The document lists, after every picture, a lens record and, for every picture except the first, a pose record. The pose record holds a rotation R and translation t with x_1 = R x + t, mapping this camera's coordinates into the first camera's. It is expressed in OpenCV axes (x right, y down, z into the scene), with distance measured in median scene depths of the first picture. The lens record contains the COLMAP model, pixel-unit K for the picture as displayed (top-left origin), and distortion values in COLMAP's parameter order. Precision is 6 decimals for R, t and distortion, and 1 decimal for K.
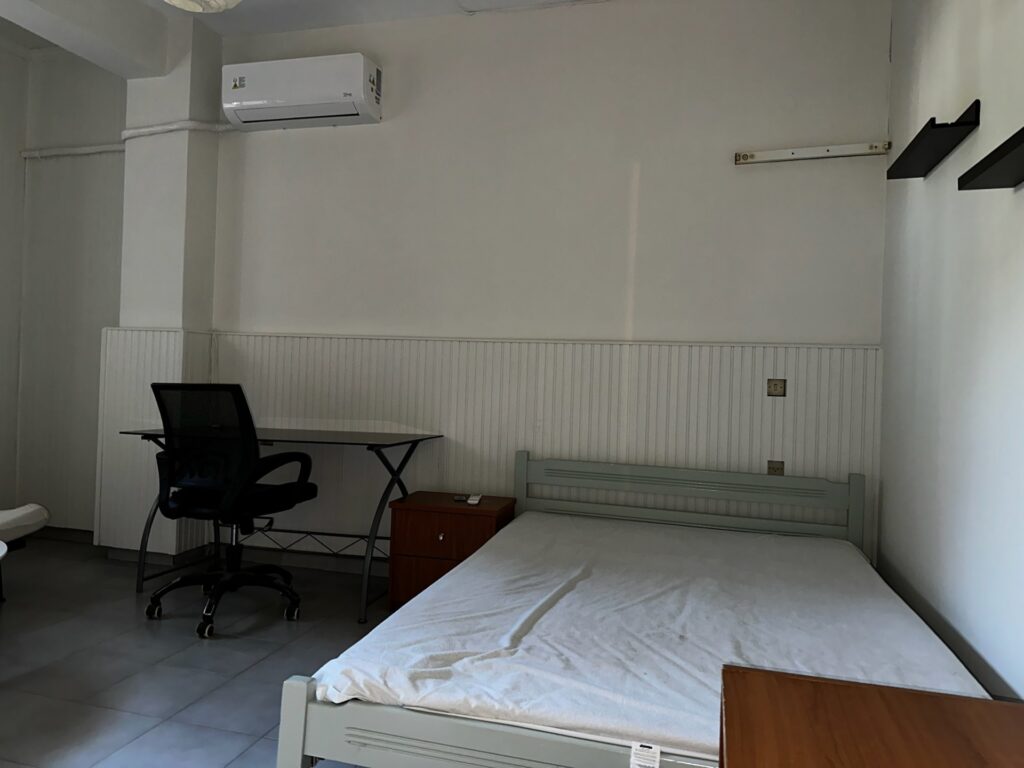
lens RADIAL K [[725.7, 0, 512.0], [0, 725.7, 384.0], [0, 0, 1]] dist [0.011854, -0.022137]
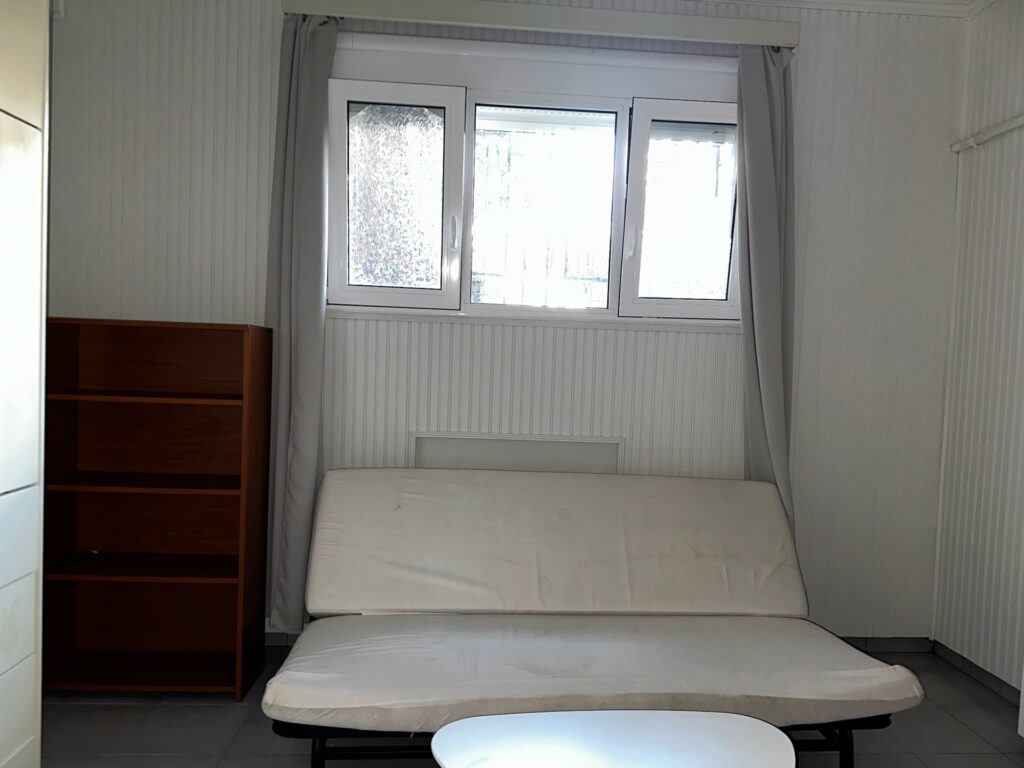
lens RADIAL K [[728.2, 0, 512.0], [0, 728.2, 384.0], [0, 0, 1]] dist [-0.006714, -0.000847]
pose [[0.328157, 0.020988, -0.944390, -0.154400], [-0.027529, 0.999541, 0.012648, -0.094410], [0.944222, 0.021847, 0.328584, 0.438098]]
